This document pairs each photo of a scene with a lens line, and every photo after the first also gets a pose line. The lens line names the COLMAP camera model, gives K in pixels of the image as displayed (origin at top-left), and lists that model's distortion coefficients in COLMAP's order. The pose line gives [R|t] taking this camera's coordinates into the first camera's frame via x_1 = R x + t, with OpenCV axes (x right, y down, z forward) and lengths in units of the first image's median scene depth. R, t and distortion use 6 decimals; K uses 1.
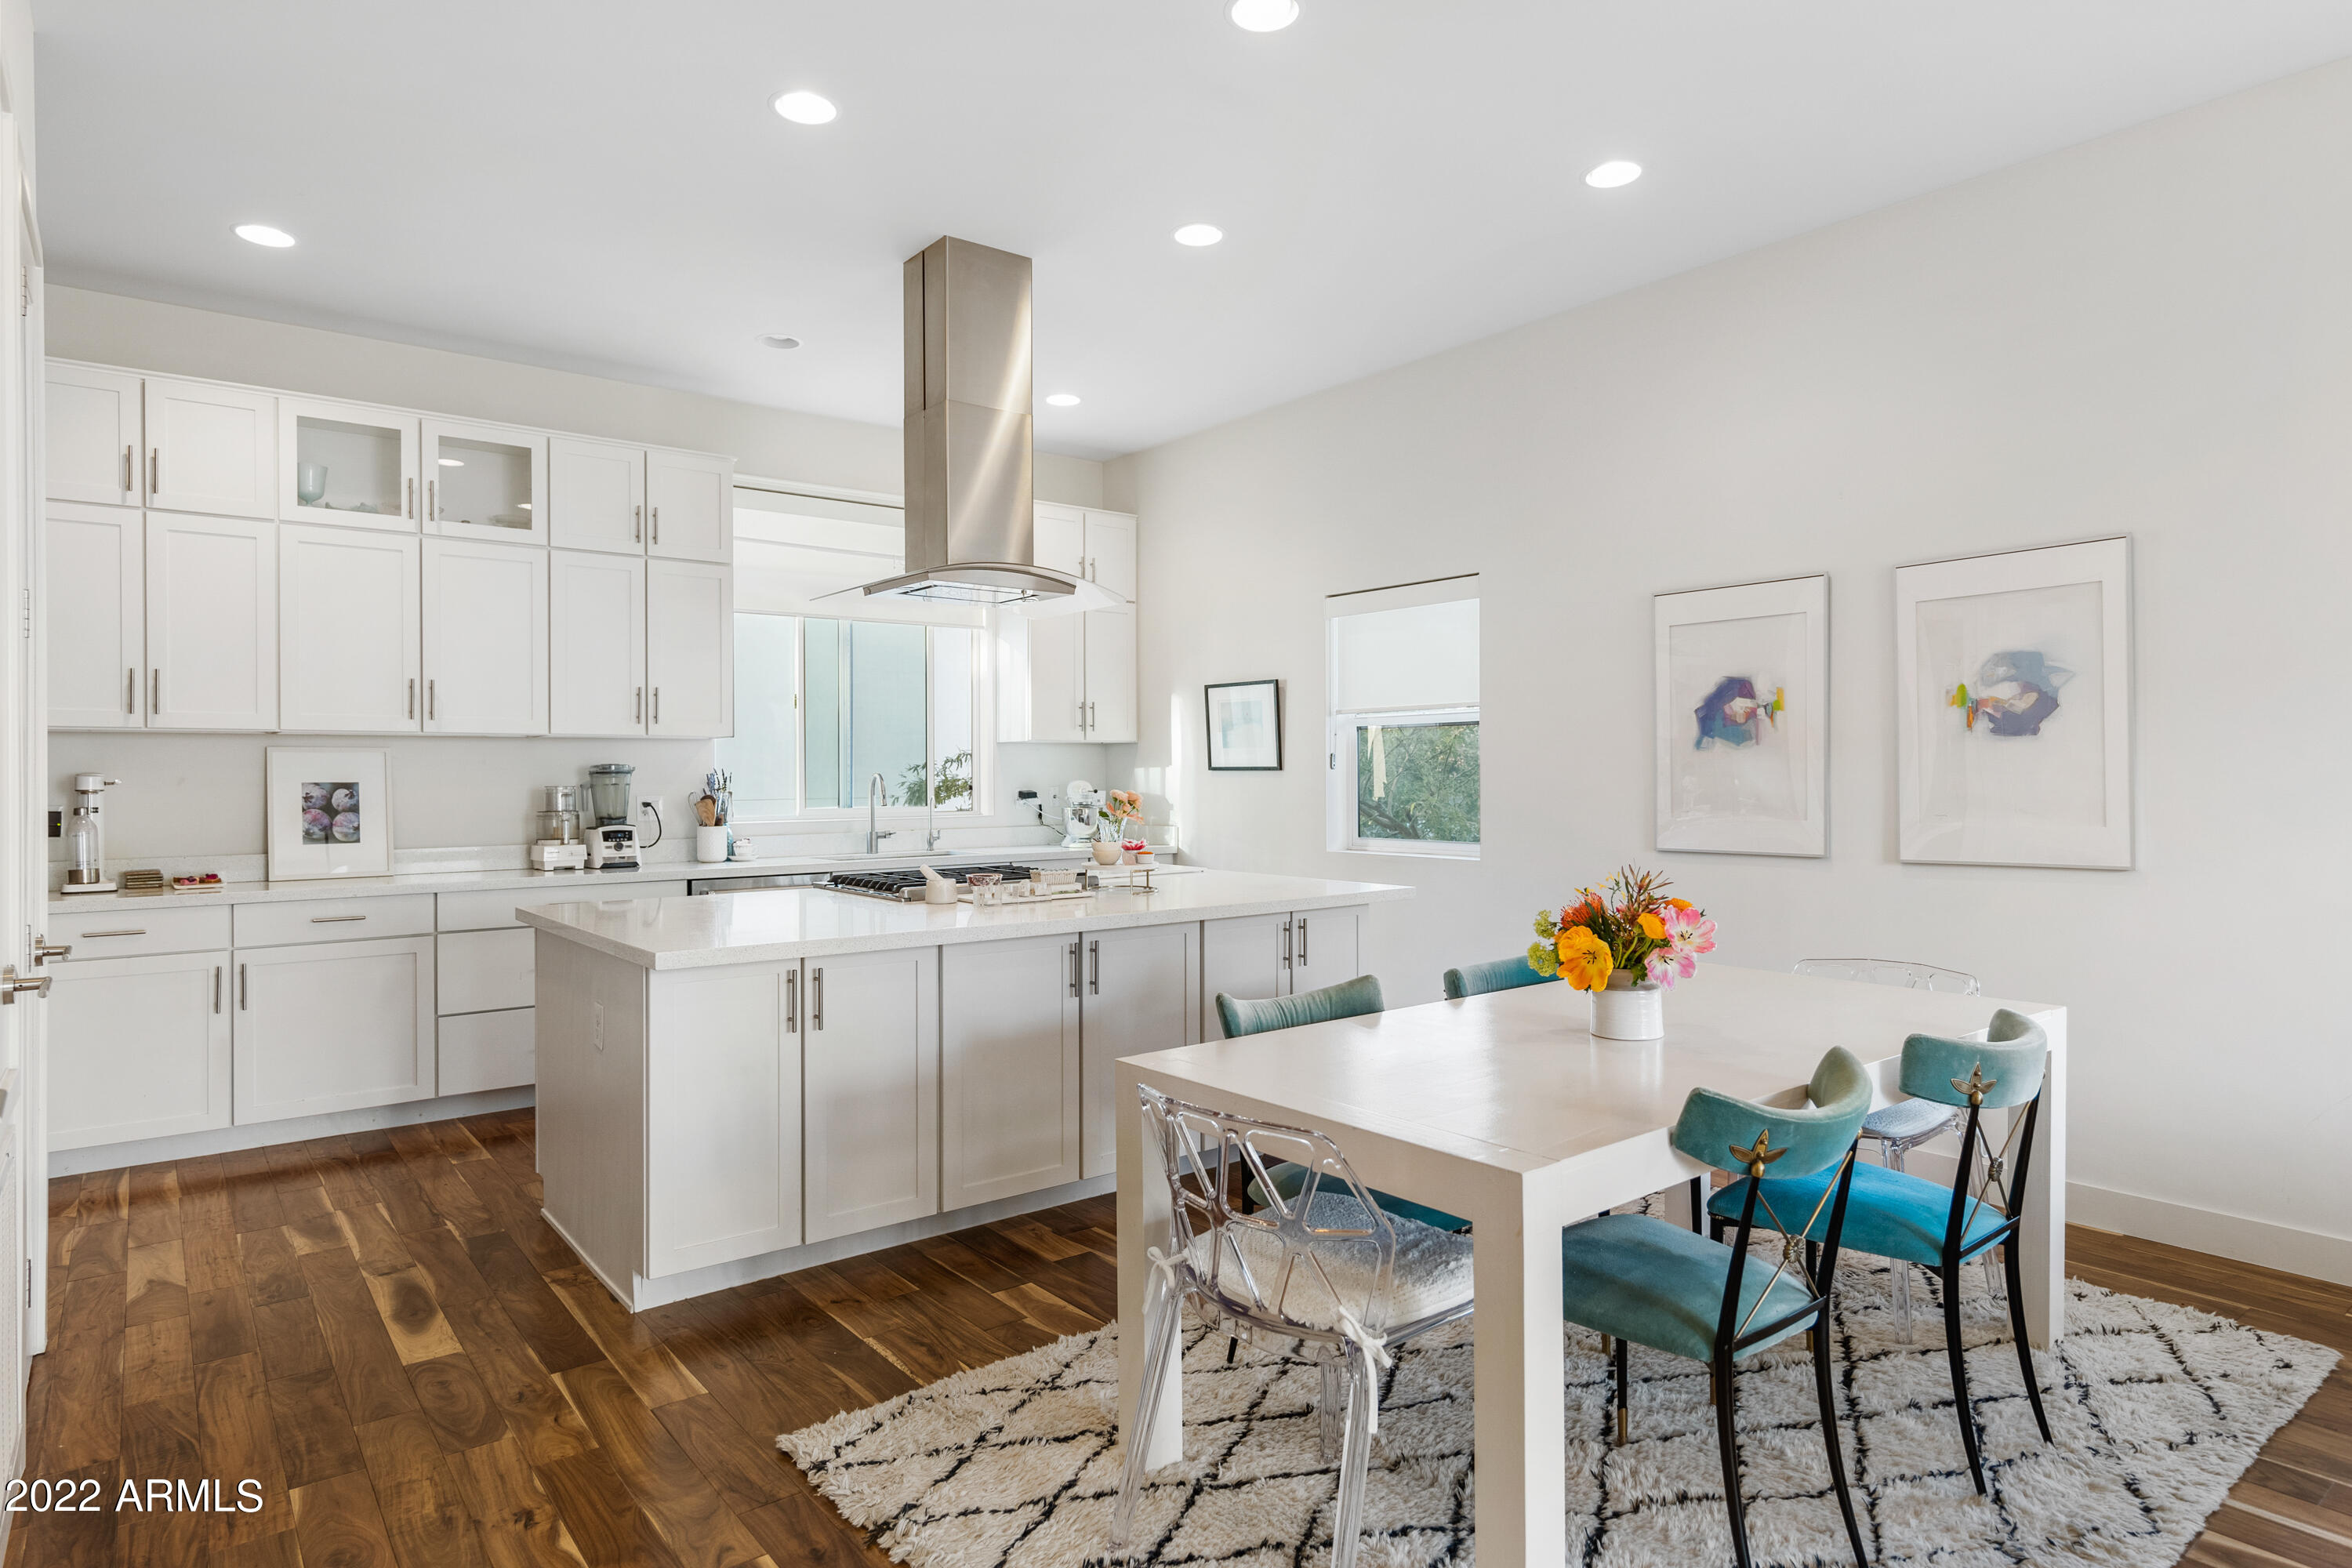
lens RADIAL K [[1308.5, 0, 1170.4], [0, 1308.5, 781.1], [0, 0, 1]] dist [0.001464, 0.001862]
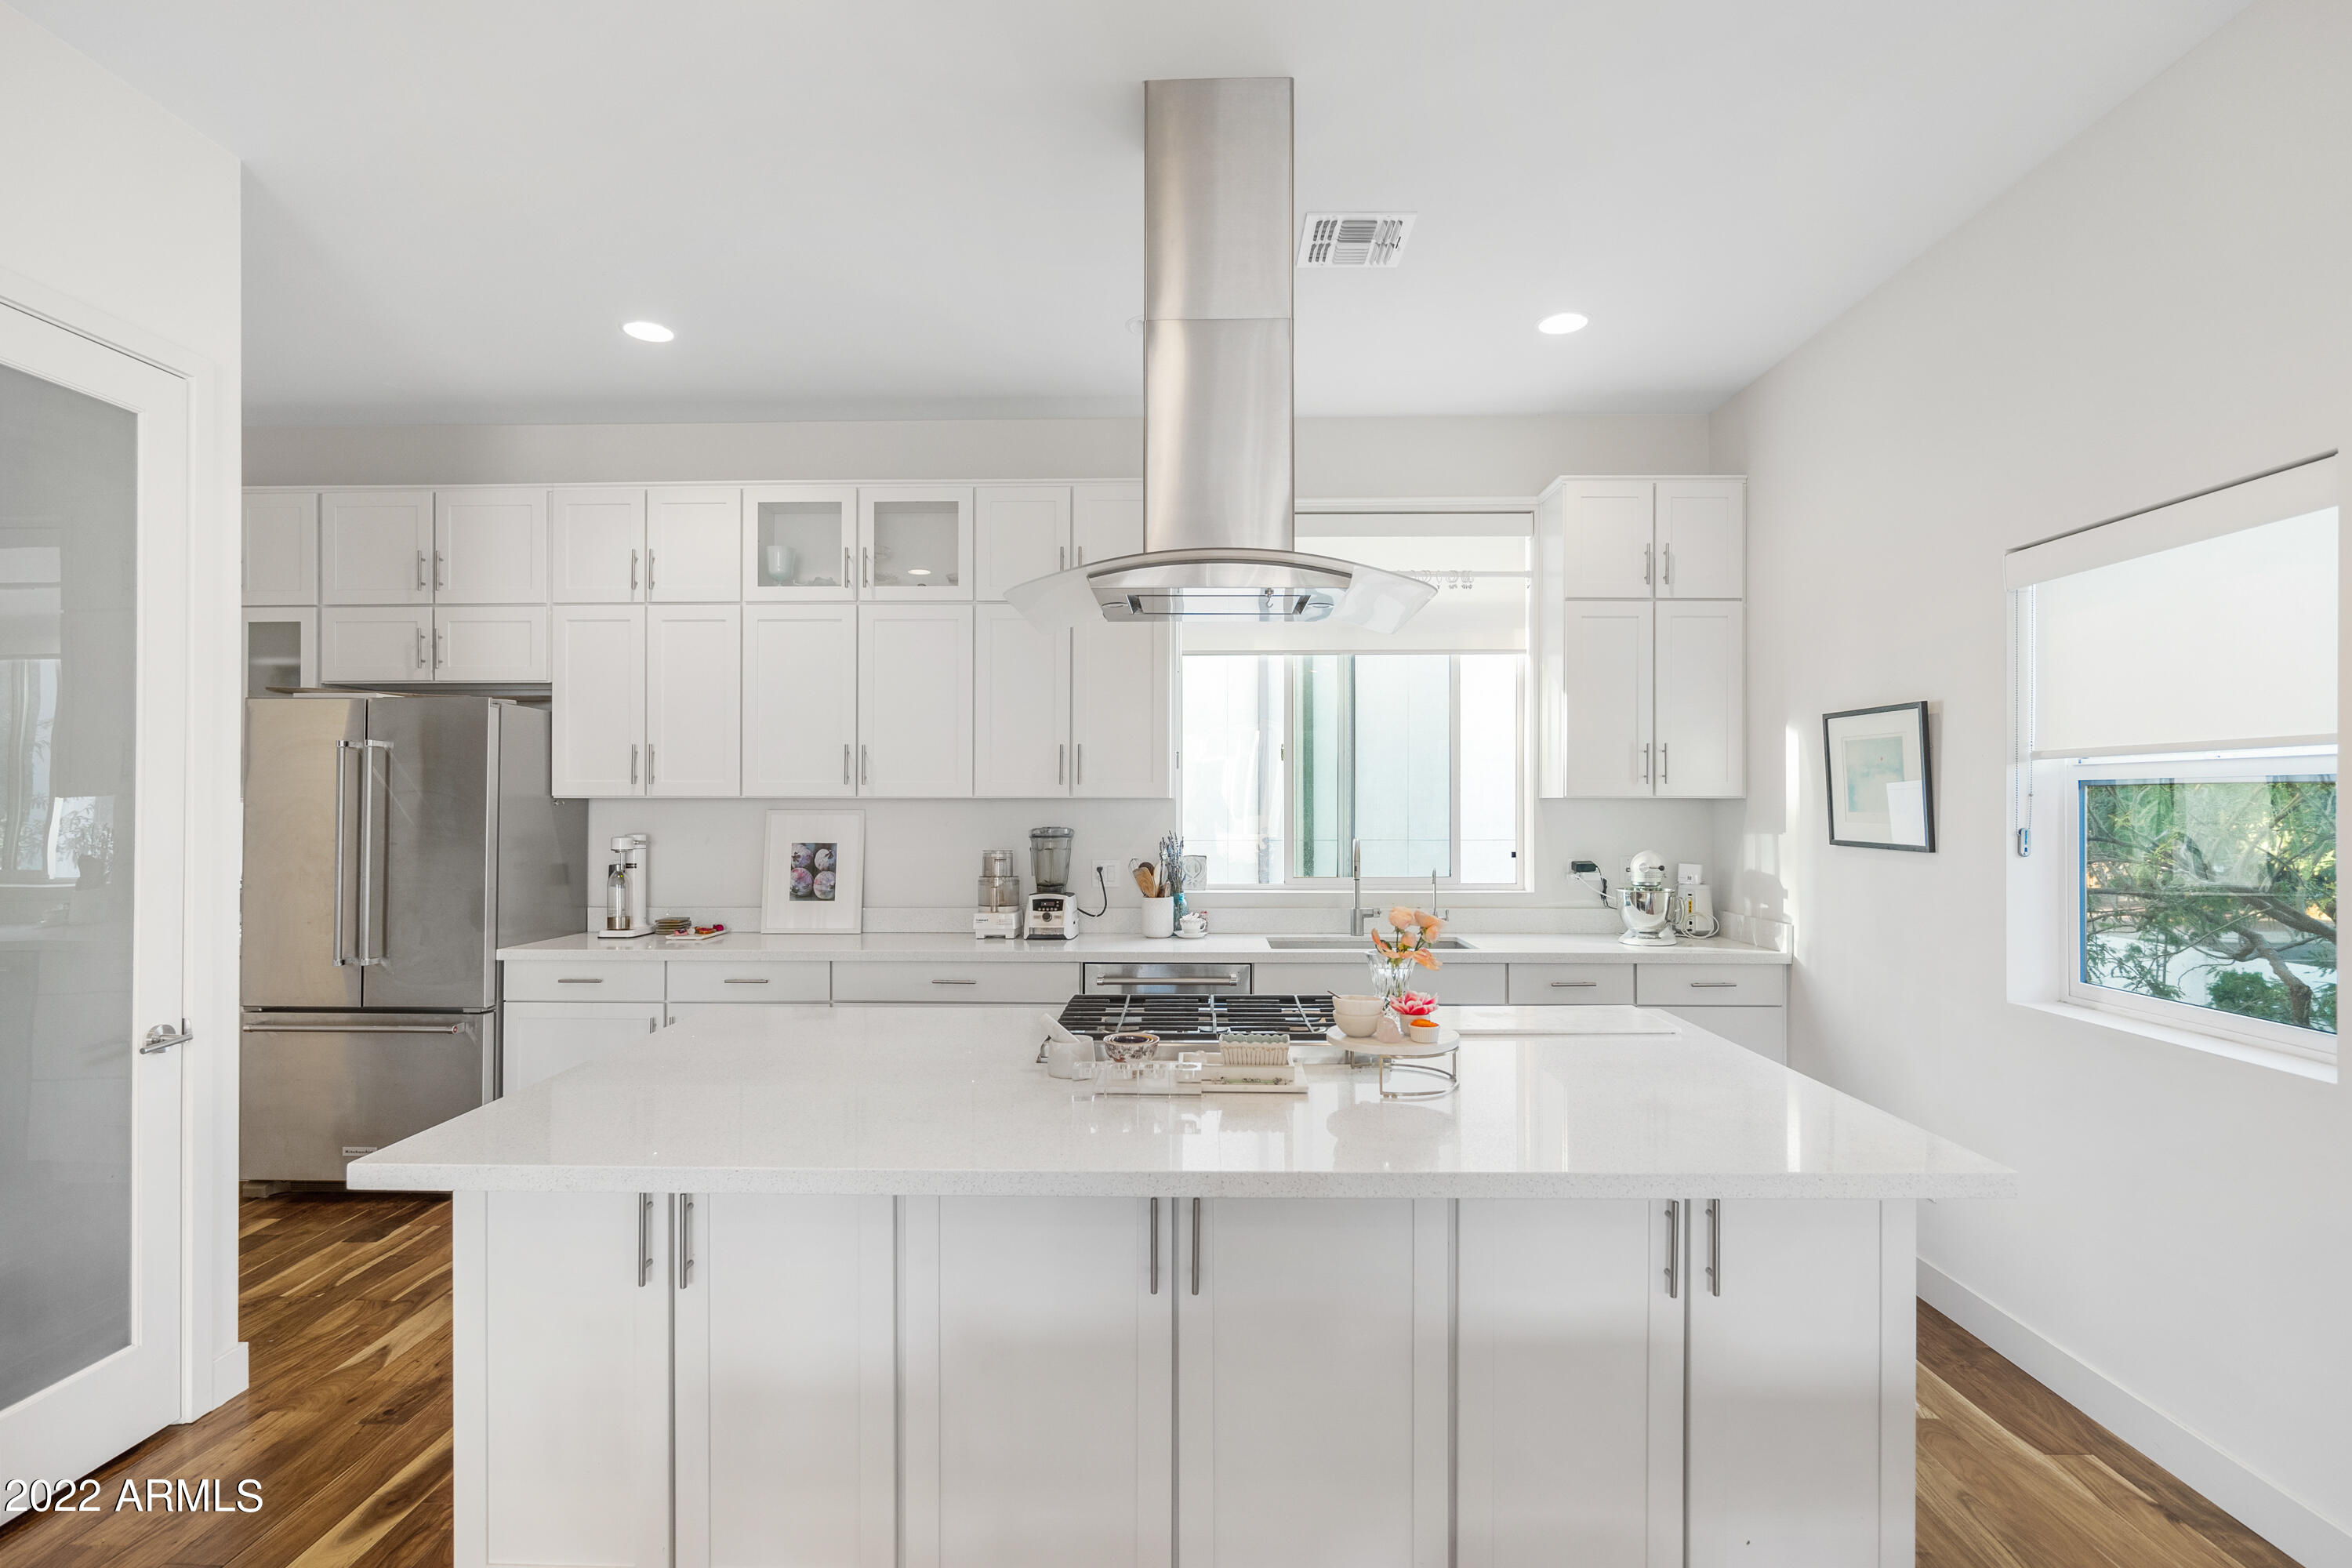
lens RADIAL K [[1158.6, 0, 1177.4], [0, 1158.6, 793.8], [0, 0, 1]] dist [-0.006649, 0.000017]
pose [[0.774539, 0.002096, -0.632523, 0.208459], [-0.008287, 0.999942, -0.006835, -0.039608], [0.632472, 0.010535, 0.774511, 0.514128]]
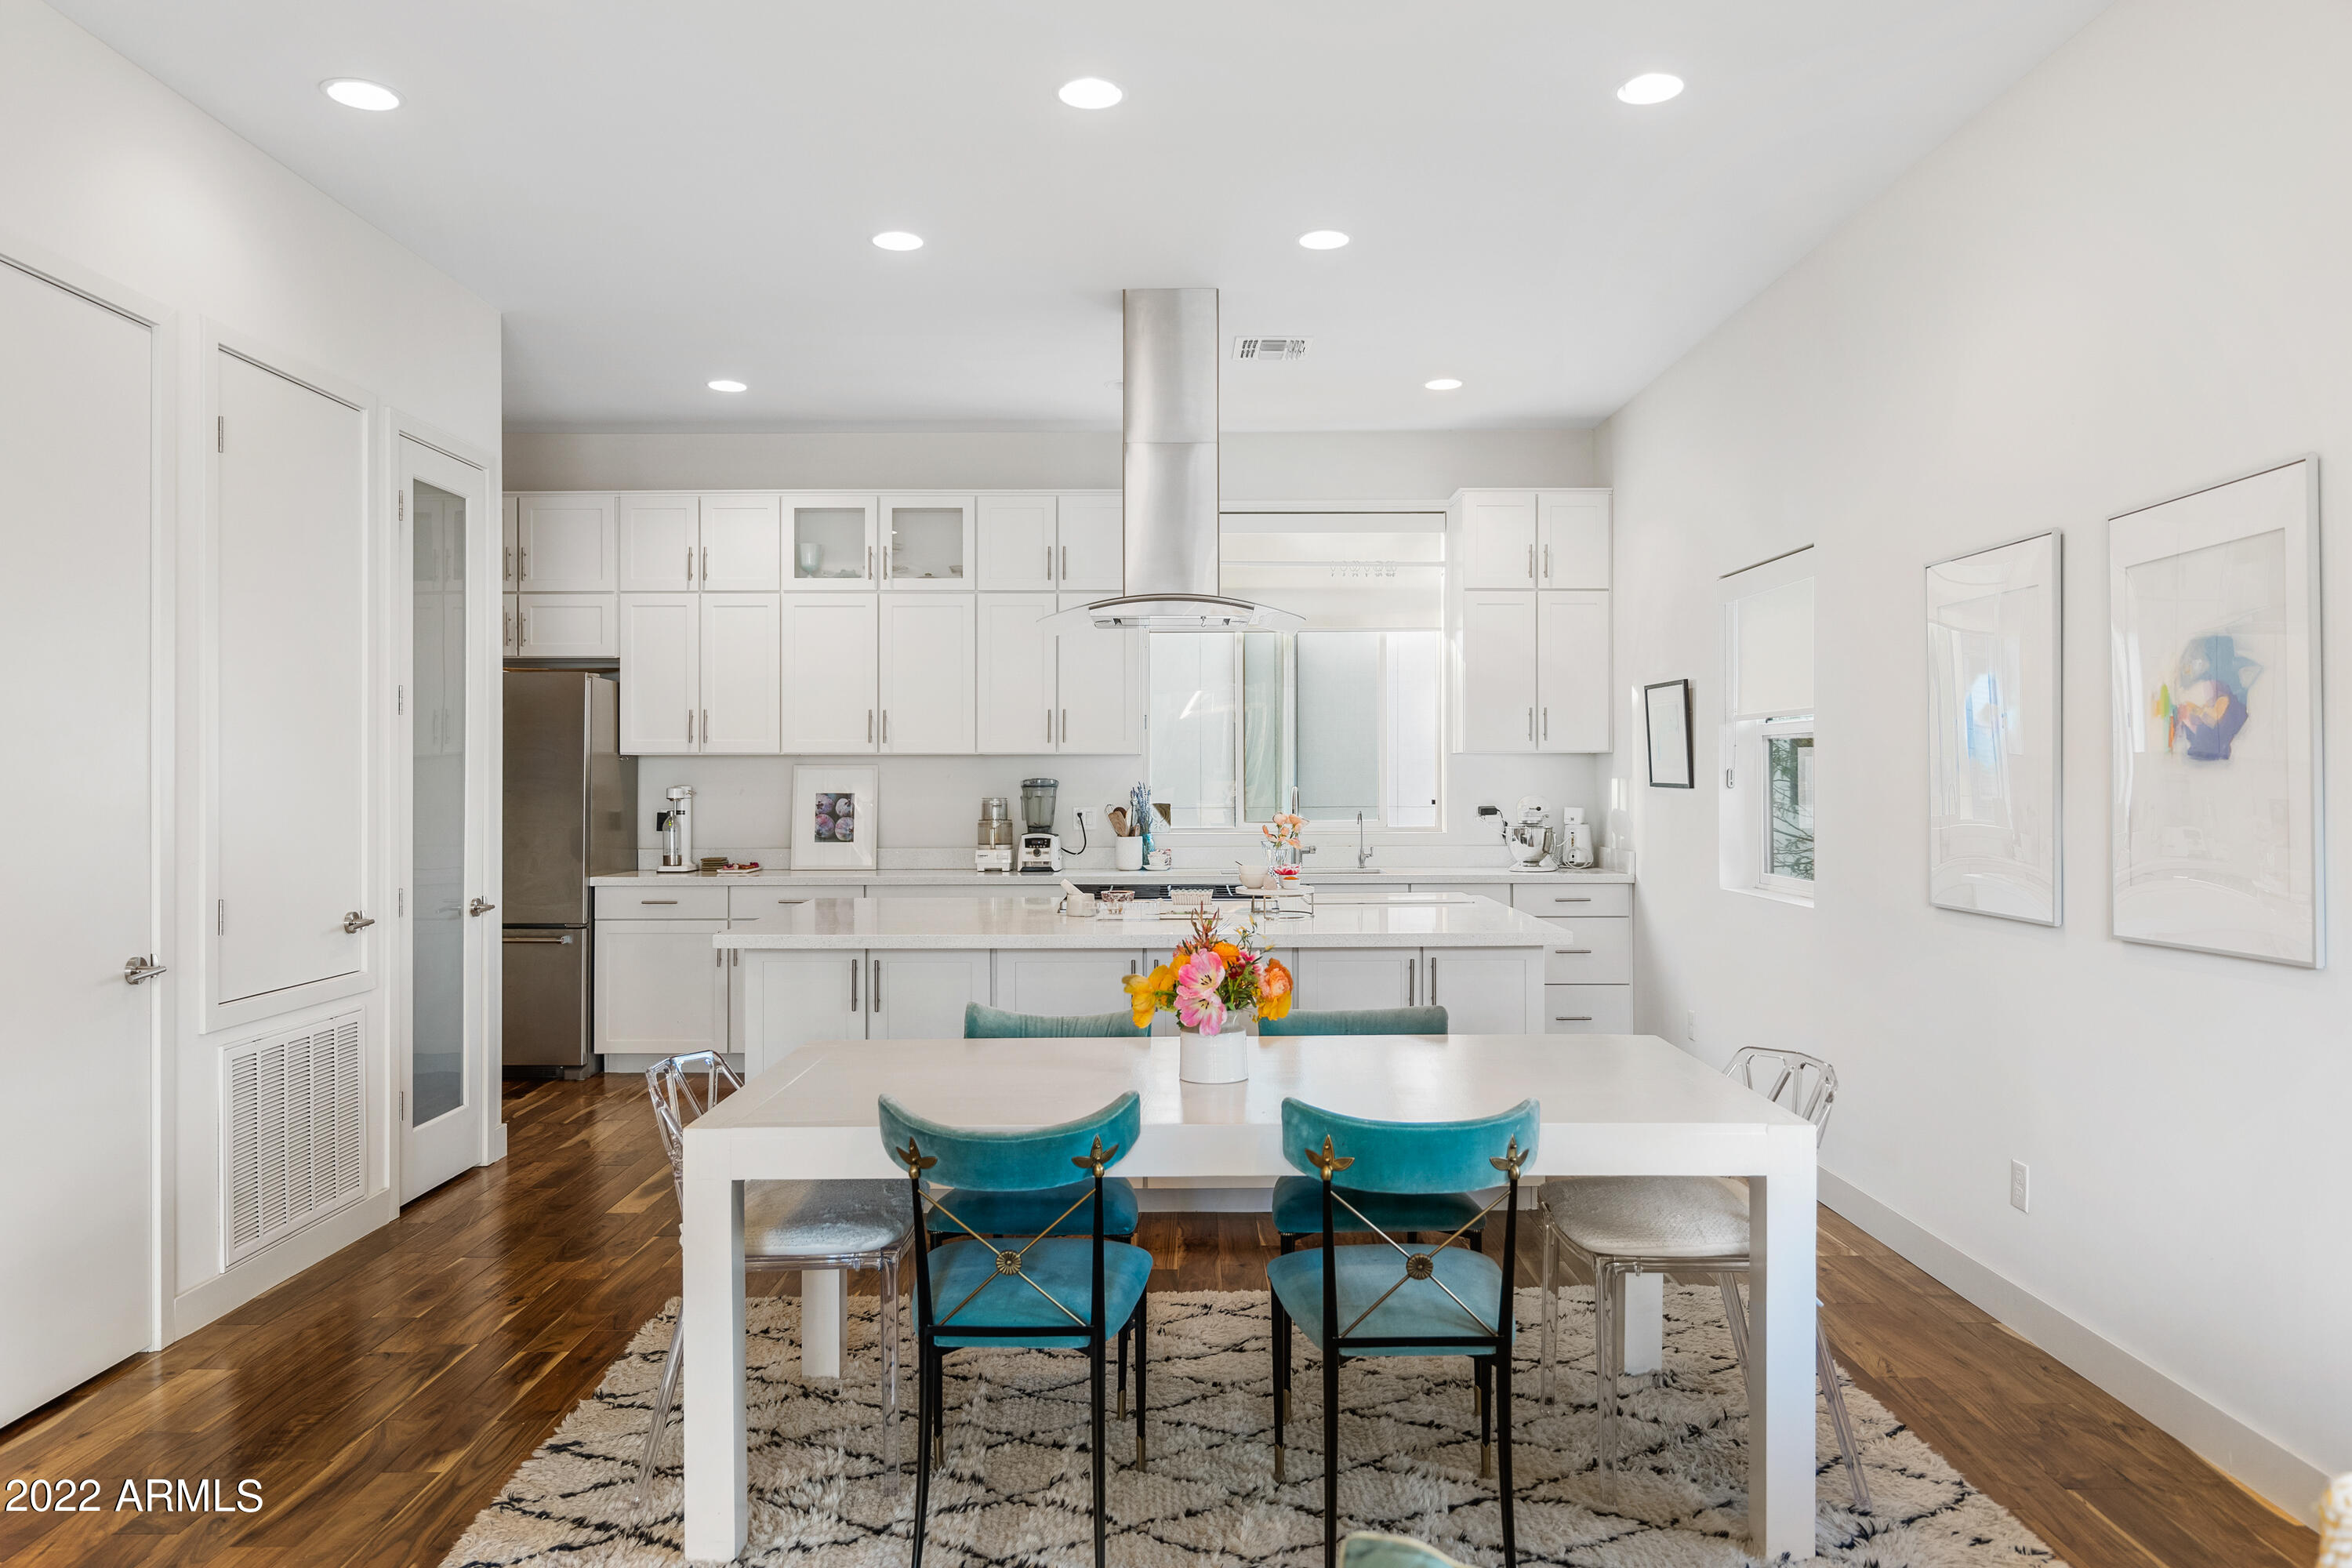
lens RADIAL K [[1557.8, 0, 1182.4], [0, 1557.8, 766.3], [0, 0, 1]] dist [0.002440, 0.000503]
pose [[0.789855, 0.000804, -0.613293, 0.600284], [-0.005765, 0.999965, -0.006113, -0.019727], [0.613267, 0.008364, 0.789832, 0.032389]]
